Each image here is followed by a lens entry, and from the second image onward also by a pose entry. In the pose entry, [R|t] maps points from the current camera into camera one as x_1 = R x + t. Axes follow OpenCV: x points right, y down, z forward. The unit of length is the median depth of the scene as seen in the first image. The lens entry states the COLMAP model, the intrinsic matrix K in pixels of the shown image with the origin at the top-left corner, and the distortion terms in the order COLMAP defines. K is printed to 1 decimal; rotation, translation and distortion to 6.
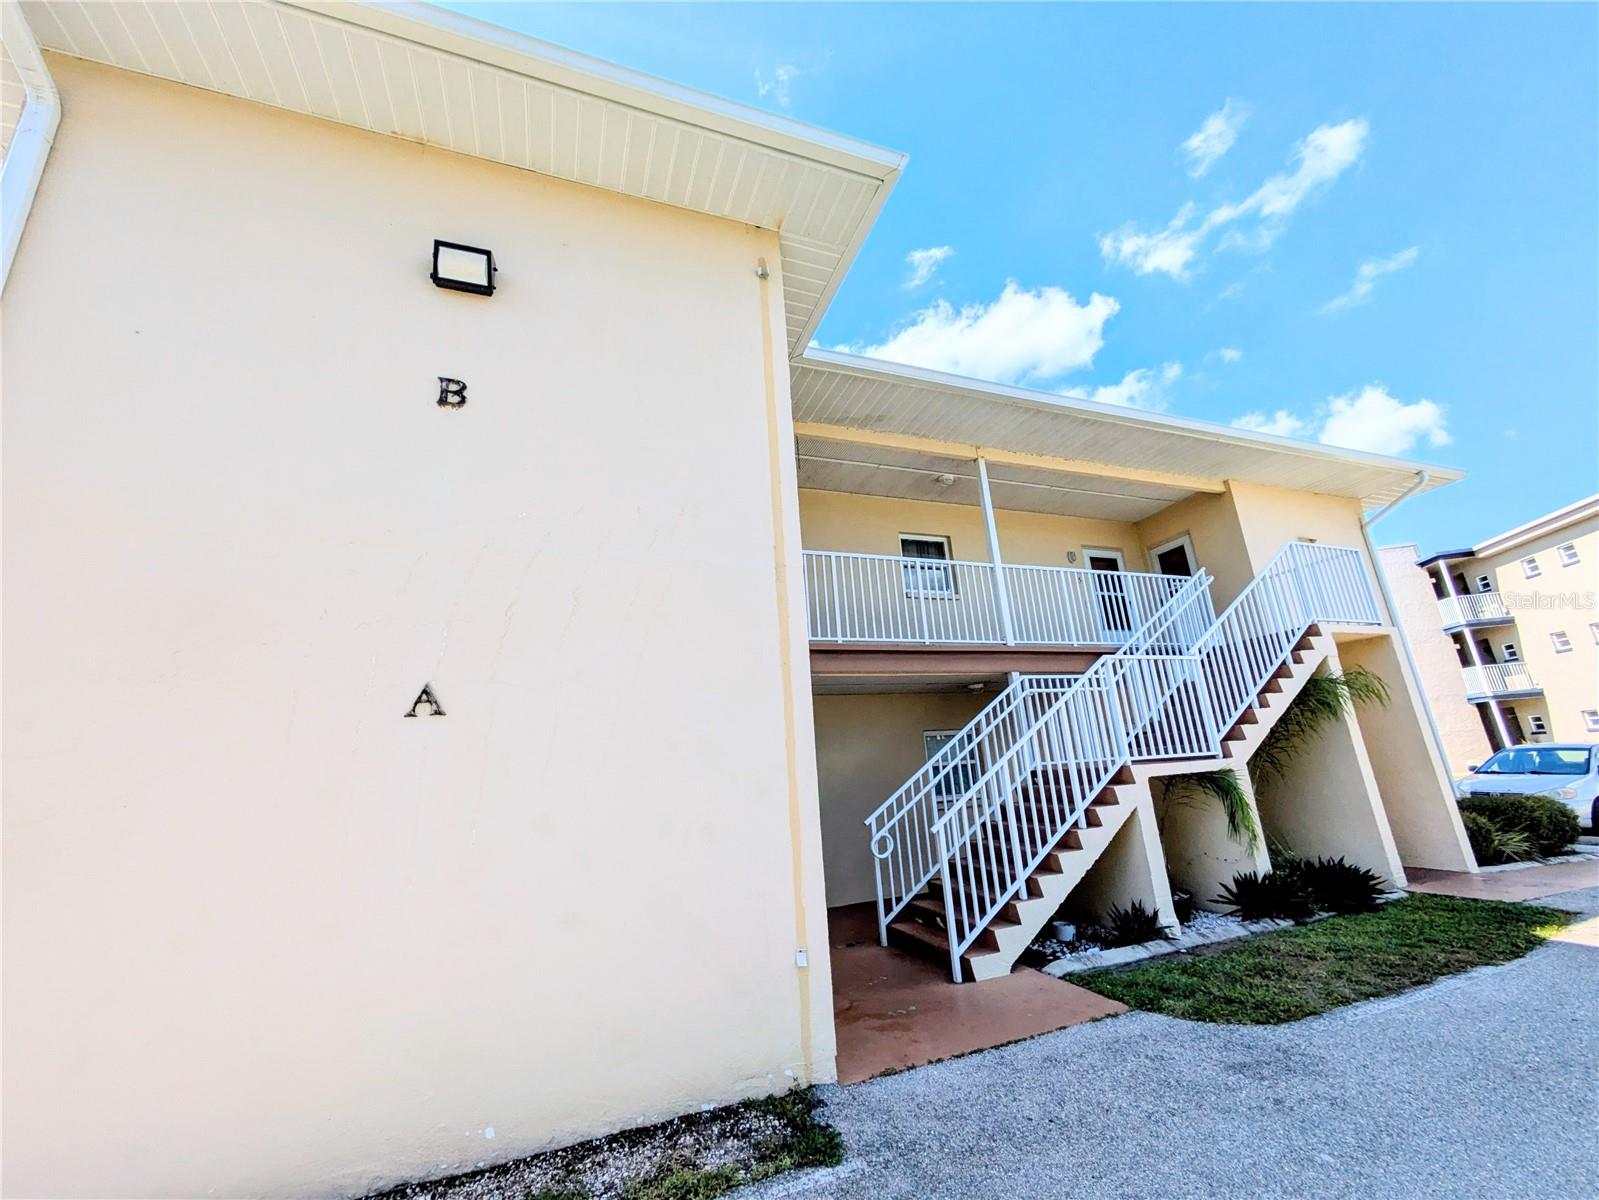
lens RADIAL K [[647.9, 0, 799.5], [0, 647.9, 600.0], [0, 0, 1]] dist [-0.000307, -0.000024]
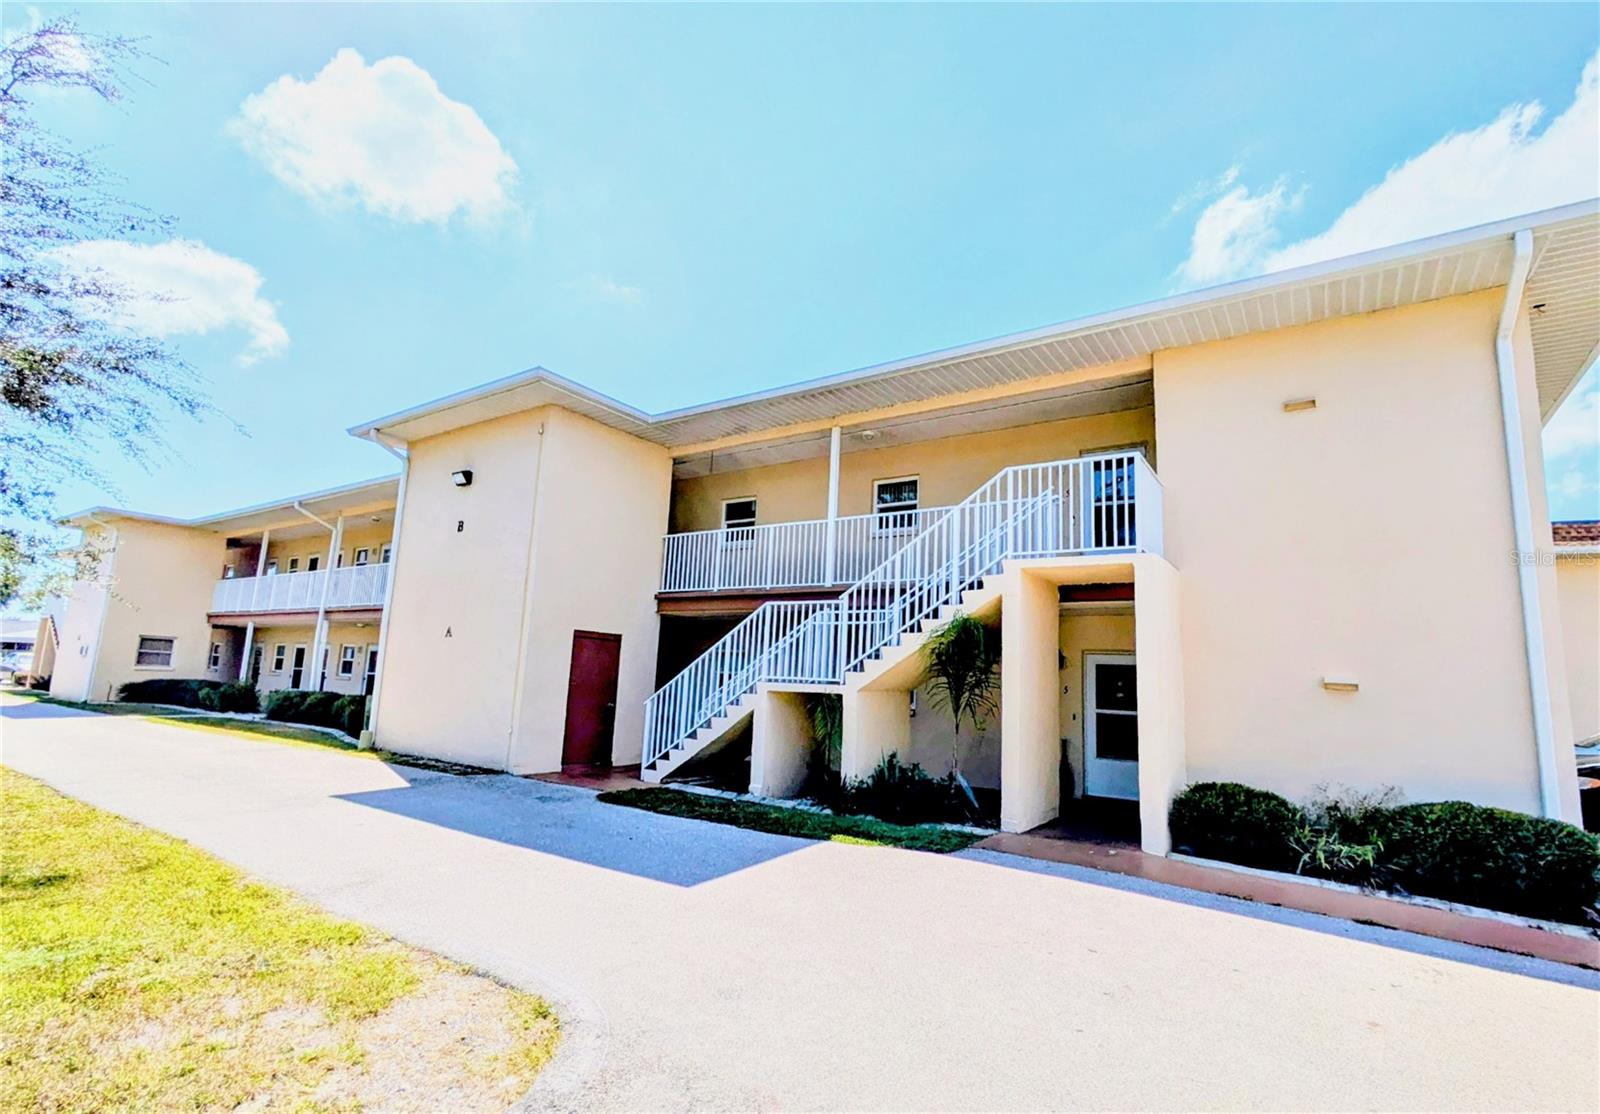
lens RADIAL K [[758.1, 0, 800.0], [0, 758.1, 557.0], [0, 0, 1]] dist [0.000433, 0.000010]
pose [[0.577584, -0.047355, -0.814956, 1.658672], [0.140663, 0.989157, 0.042215, -0.061382], [0.804121, -0.139017, 0.577983, 0.131384]]
